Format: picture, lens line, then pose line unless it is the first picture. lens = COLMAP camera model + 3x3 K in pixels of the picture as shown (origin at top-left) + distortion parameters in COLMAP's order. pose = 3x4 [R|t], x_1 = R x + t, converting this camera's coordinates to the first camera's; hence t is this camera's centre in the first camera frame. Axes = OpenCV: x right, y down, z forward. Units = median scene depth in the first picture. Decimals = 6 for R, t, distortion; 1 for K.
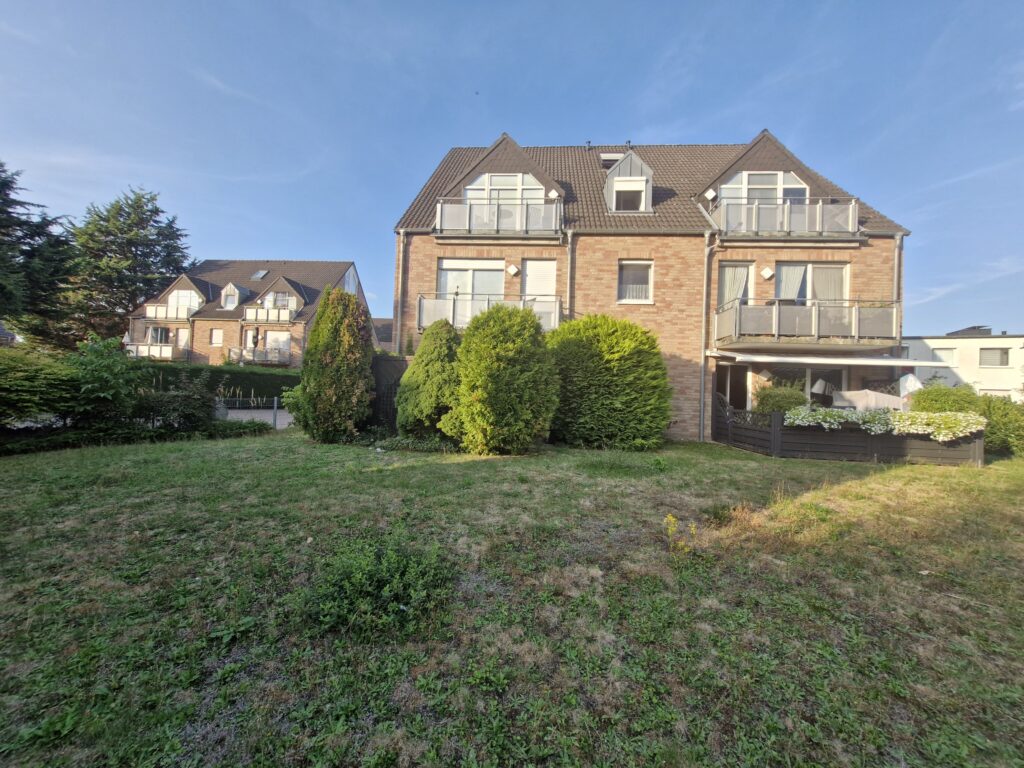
lens RADIAL K [[398.9, 0, 512.0], [0, 398.9, 384.0], [0, 0, 1]] dist [0.000564, -0.000039]
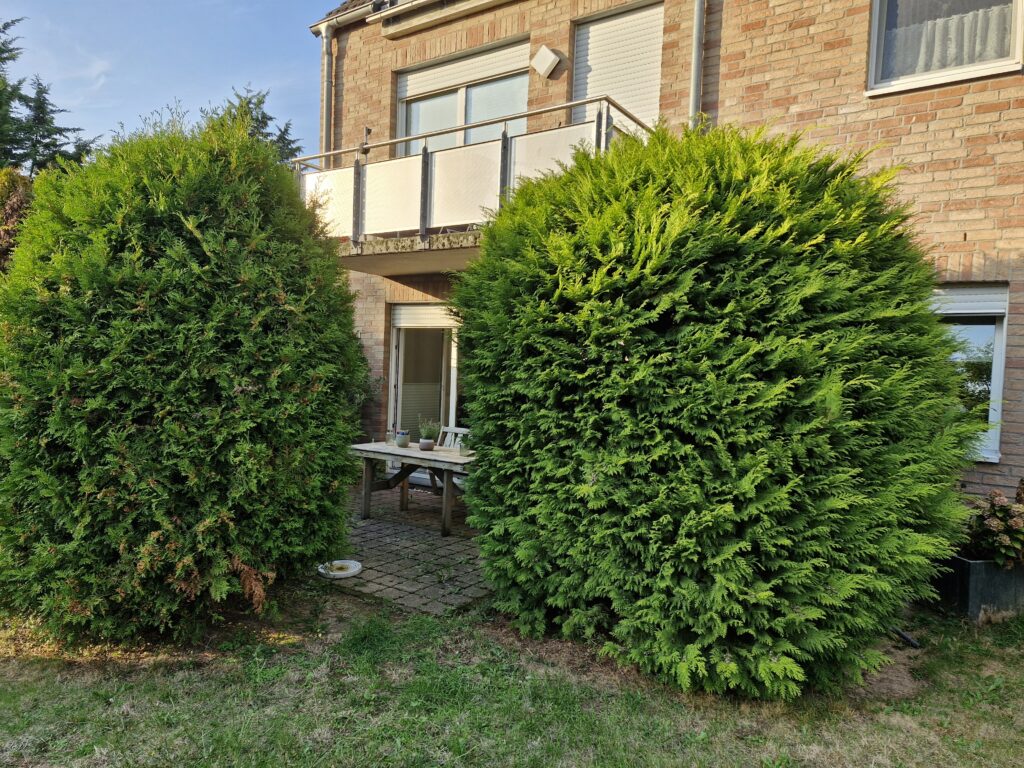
lens RADIAL K [[704.8, 0, 512.0], [0, 704.8, 384.0], [0, 0, 1]] dist [0.027129, -0.001934]
pose [[0.860249, 0.010549, -0.509765, 0.296339], [0.001948, 0.999711, 0.023975, -0.012159], [0.509870, -0.021618, 0.859980, 0.424585]]
